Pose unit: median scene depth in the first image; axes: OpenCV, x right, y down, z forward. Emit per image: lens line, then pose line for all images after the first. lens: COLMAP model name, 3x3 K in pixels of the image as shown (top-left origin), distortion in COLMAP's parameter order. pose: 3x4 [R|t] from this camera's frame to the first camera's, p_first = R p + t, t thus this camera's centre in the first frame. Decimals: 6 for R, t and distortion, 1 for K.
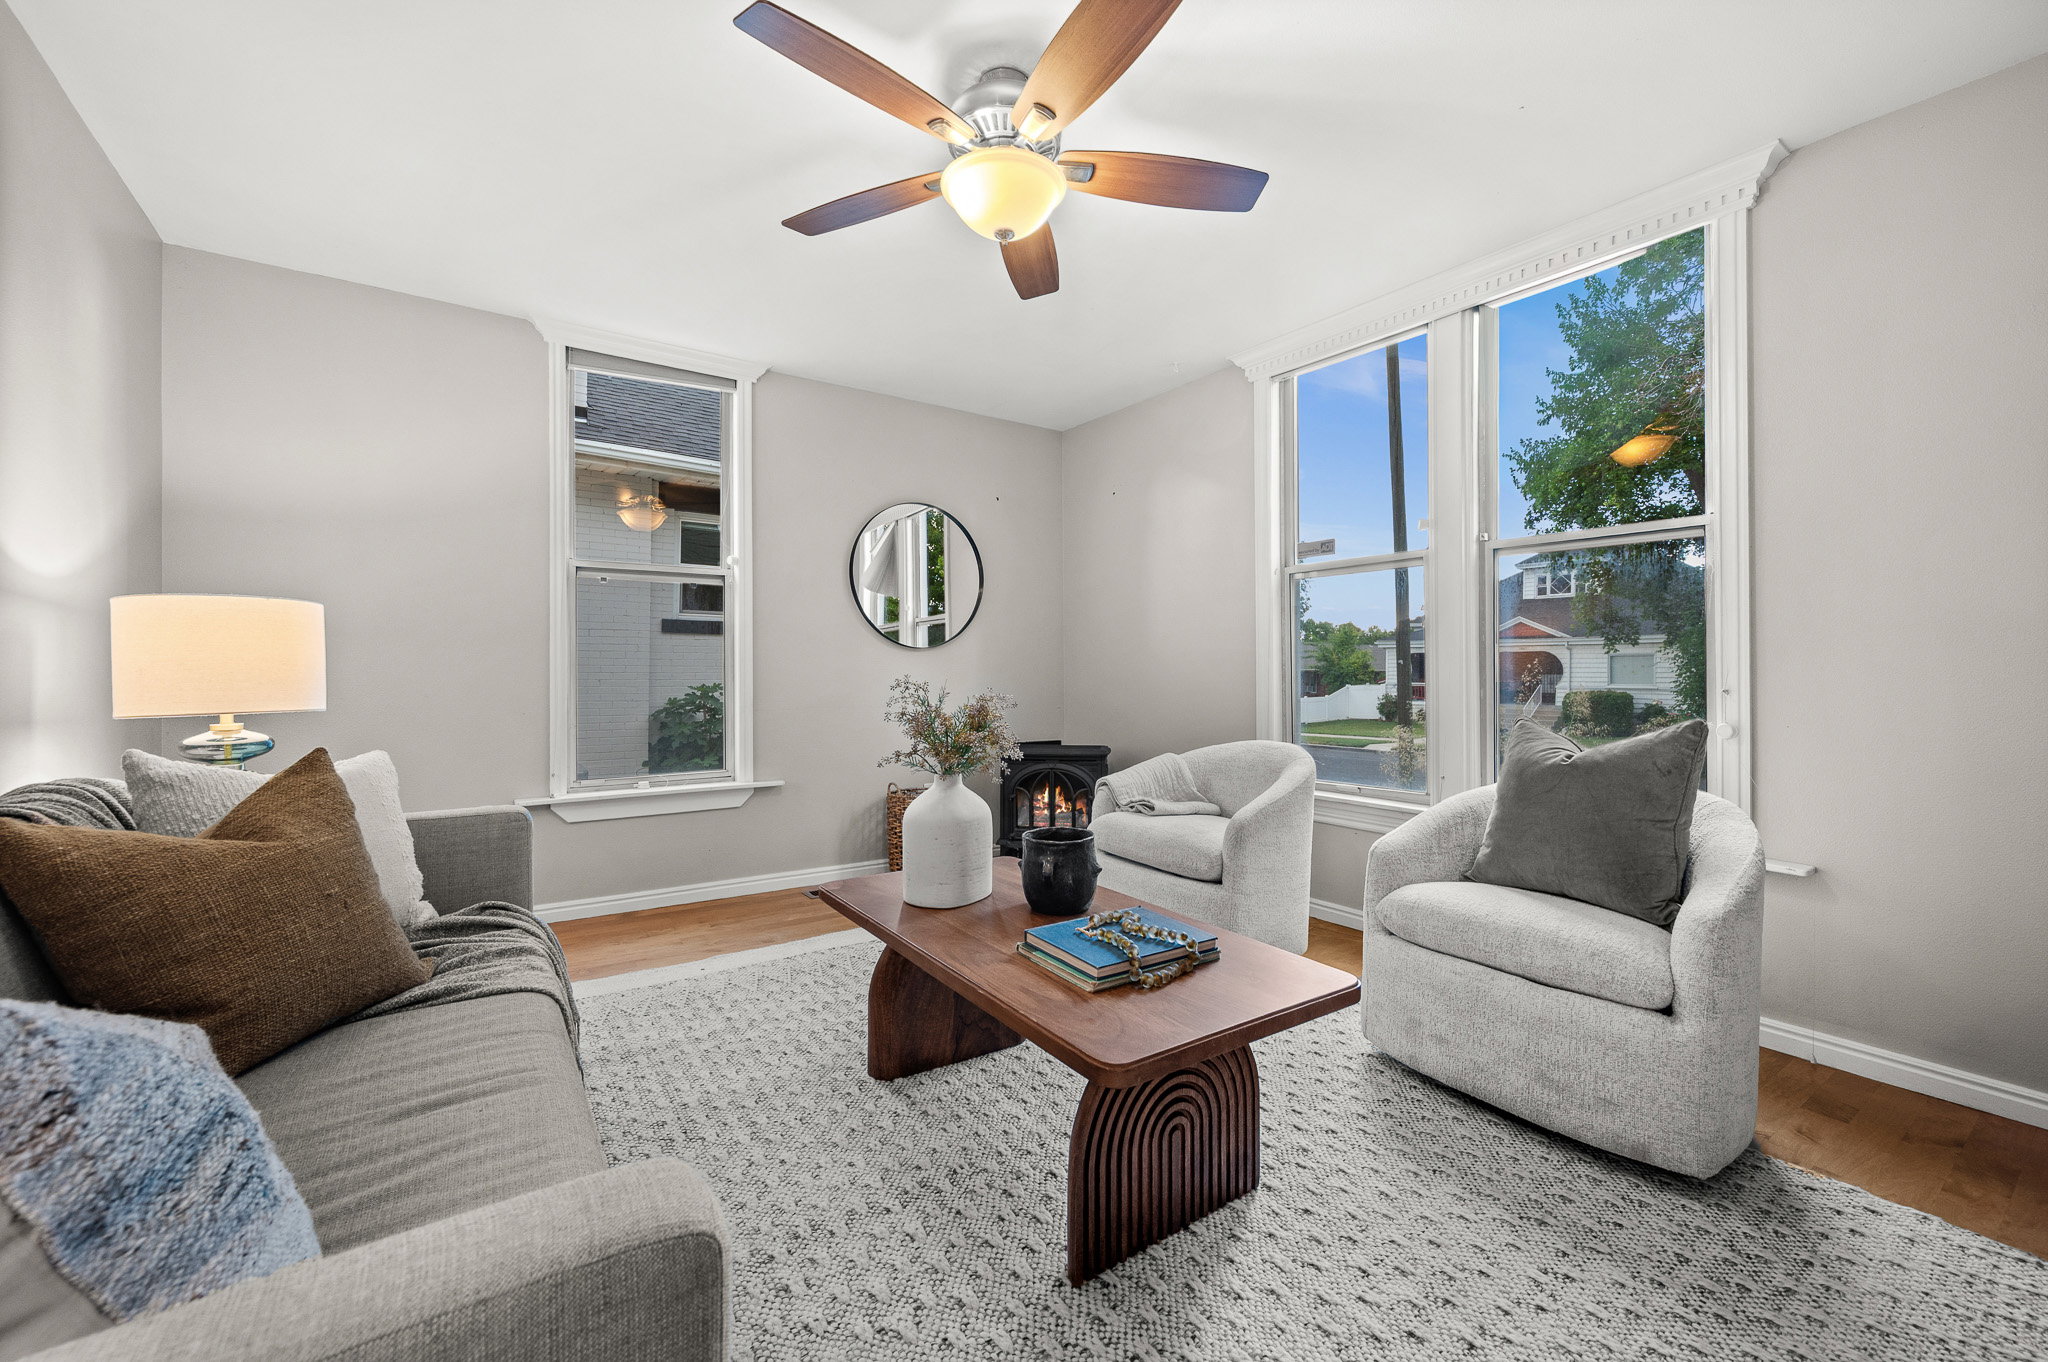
lens RADIAL K [[826.0, 0, 1027.3], [0, 826.0, 650.7], [0, 0, 1]] dist [-0.001291, -0.000278]
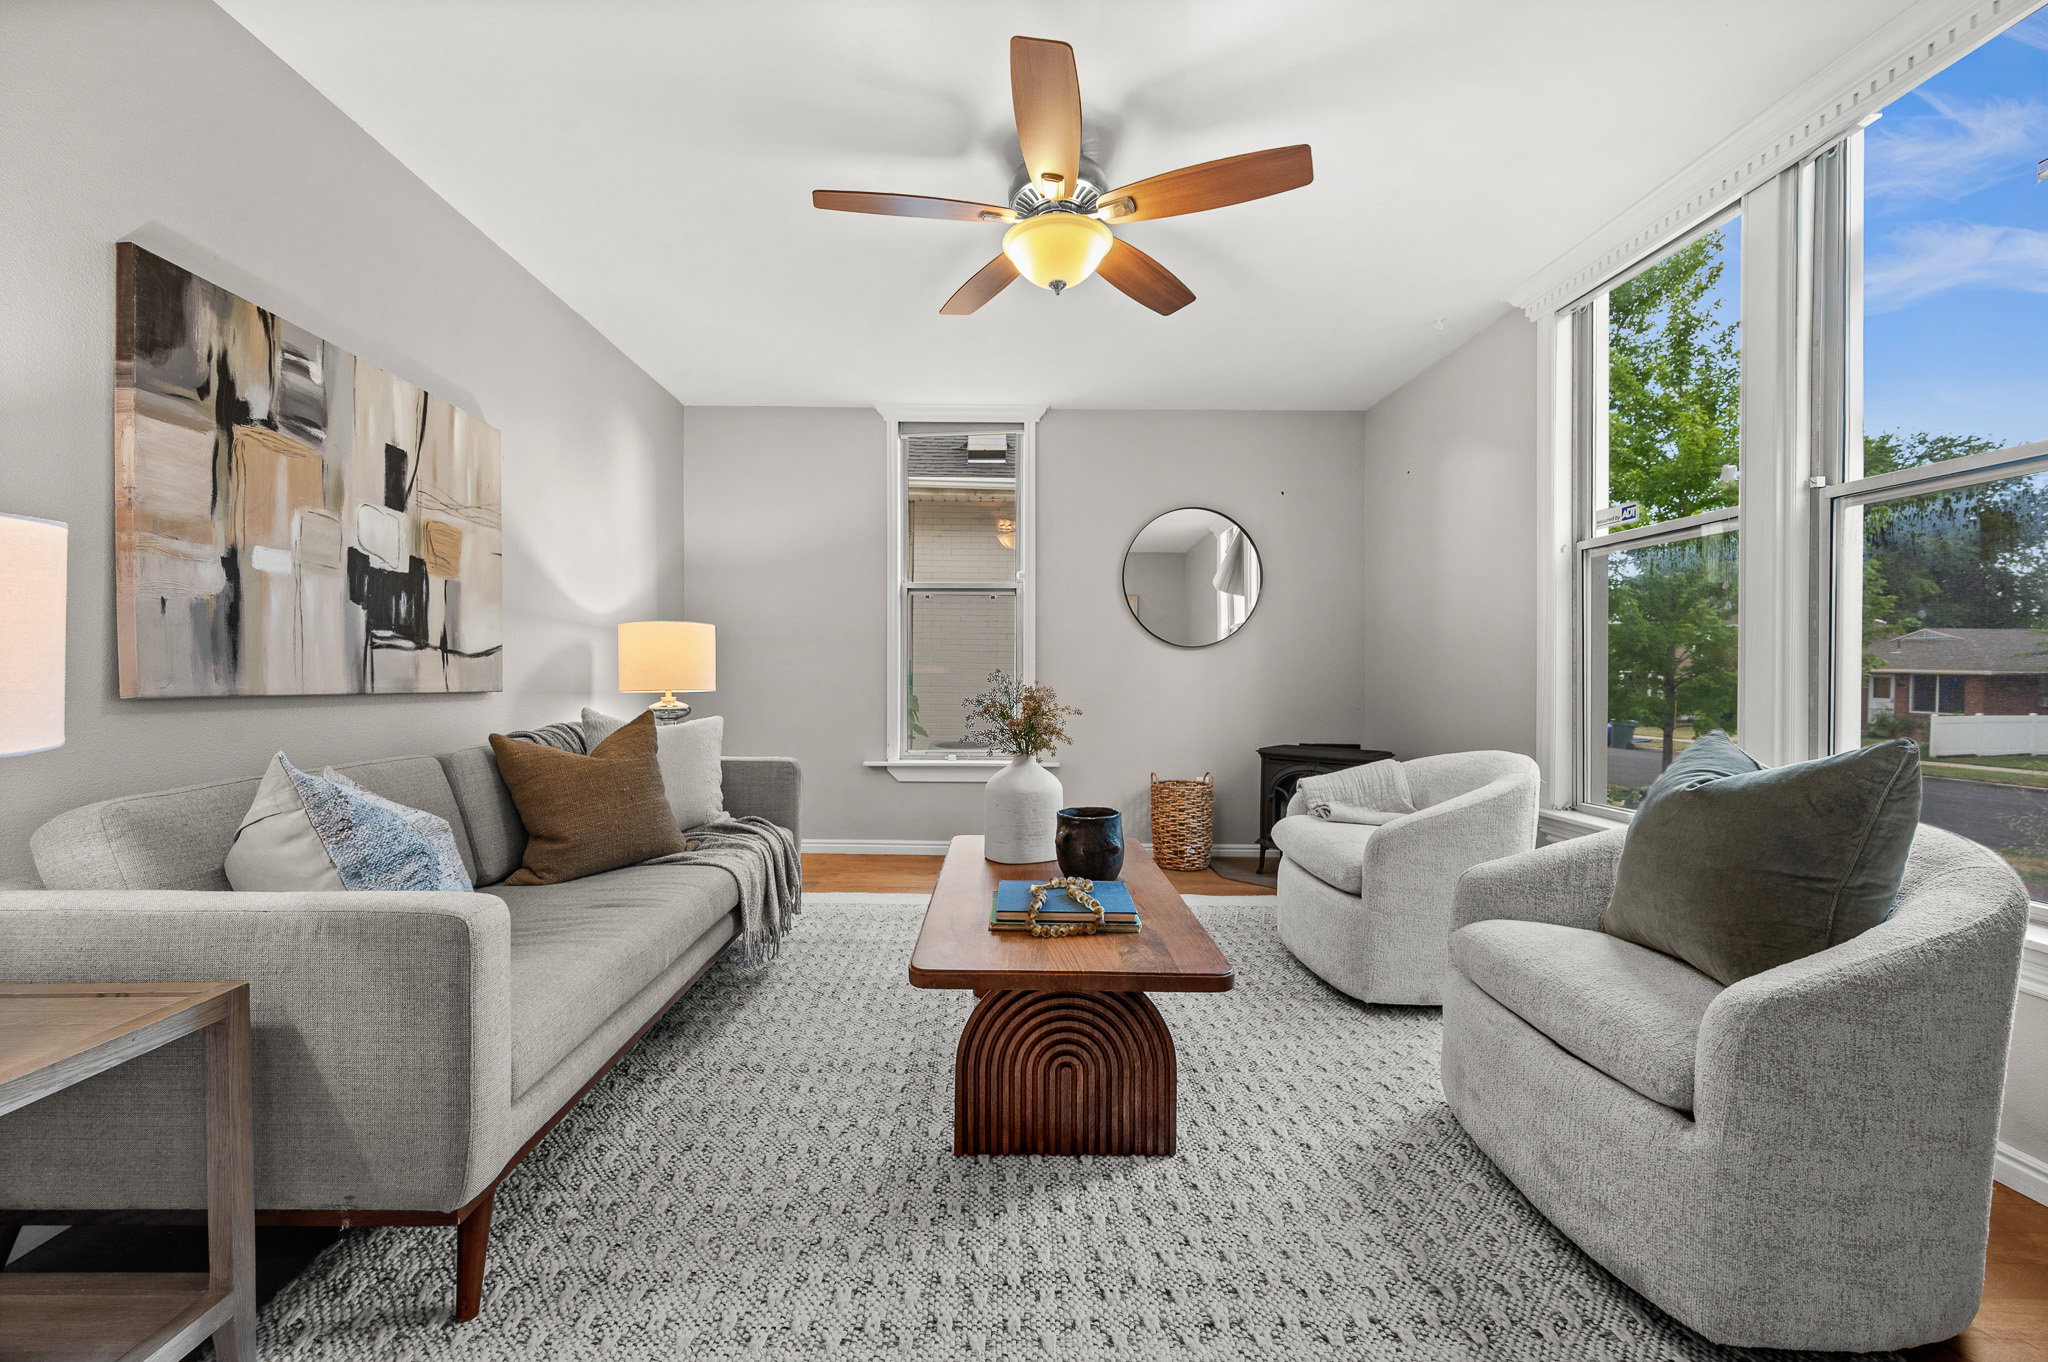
lens RADIAL K [[841.4, 0, 1018.7], [0, 841.4, 658.4], [0, 0, 1]] dist [-0.003056, -0.000742]
pose [[0.815815, -0.004252, -0.578297, 0.719198], [0.009843, 0.999930, 0.006534, 0.005362], [0.578229, -0.011022, 0.815800, 0.015698]]
